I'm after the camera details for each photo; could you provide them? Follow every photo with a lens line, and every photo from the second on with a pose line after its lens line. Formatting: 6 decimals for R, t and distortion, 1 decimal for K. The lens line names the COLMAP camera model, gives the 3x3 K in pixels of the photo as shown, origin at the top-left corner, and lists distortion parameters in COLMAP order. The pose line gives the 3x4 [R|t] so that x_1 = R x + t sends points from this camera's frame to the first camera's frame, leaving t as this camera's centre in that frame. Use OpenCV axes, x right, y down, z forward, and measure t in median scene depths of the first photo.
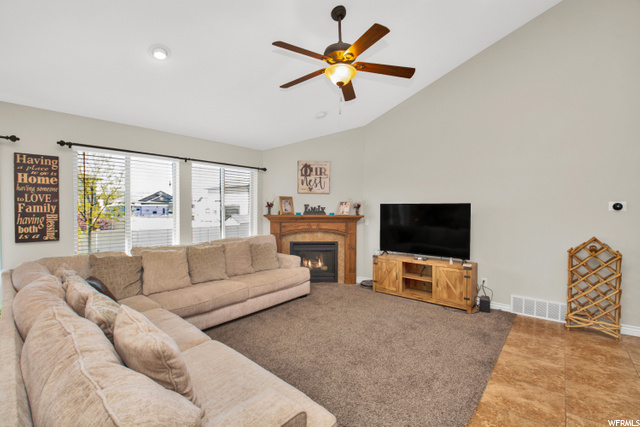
lens RADIAL K [[286.0, 0, 318.7], [0, 286.0, 206.2], [0, 0, 1]] dist [0.001639, -0.024623]
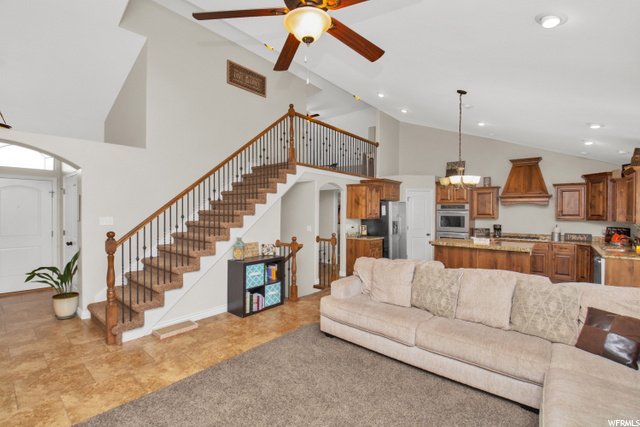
lens RADIAL K [[286.9, 0, 316.3], [0, 286.9, 216.4], [0, 0, 1]] dist [0.000611, -0.017290]
pose [[-0.999905, -0.011081, 0.008160, 0.022995], [-0.010977, 0.999860, 0.012597, -0.014228], [-0.008298, 0.012506, -0.999887, 0.942053]]
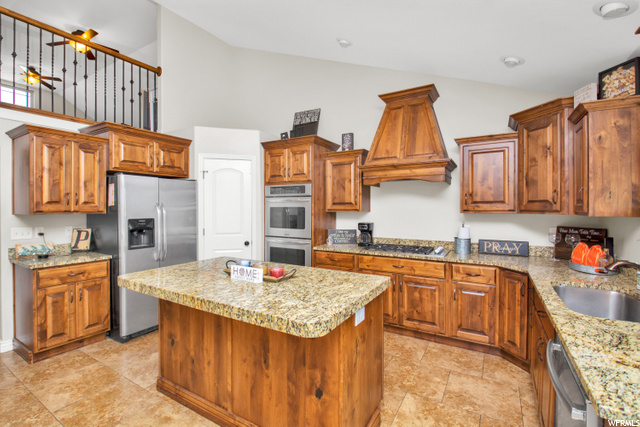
lens RADIAL K [[289.1, 0, 320.0], [0, 289.1, 213.5], [0, 0, 1]] dist [0.001100, -0.018092]
pose [[-0.988598, 0.000012, -0.150580, -0.618911], [-0.002577, 0.999852, 0.016995, -0.002609], [0.150558, 0.017189, -0.988452, 0.258978]]
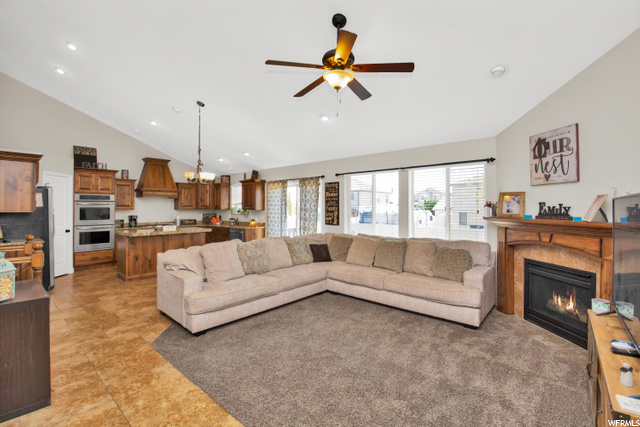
lens RADIAL K [[286.0, 0, 318.7], [0, 286.0, 206.2], [0, 0, 1]] dist [0.001639, -0.024623]
pose [[-0.025145, -0.009444, -0.999639, 0.612633], [0.005274, 0.999940, -0.009580, 0.005566], [0.999670, -0.005513, -0.025094, 0.541447]]
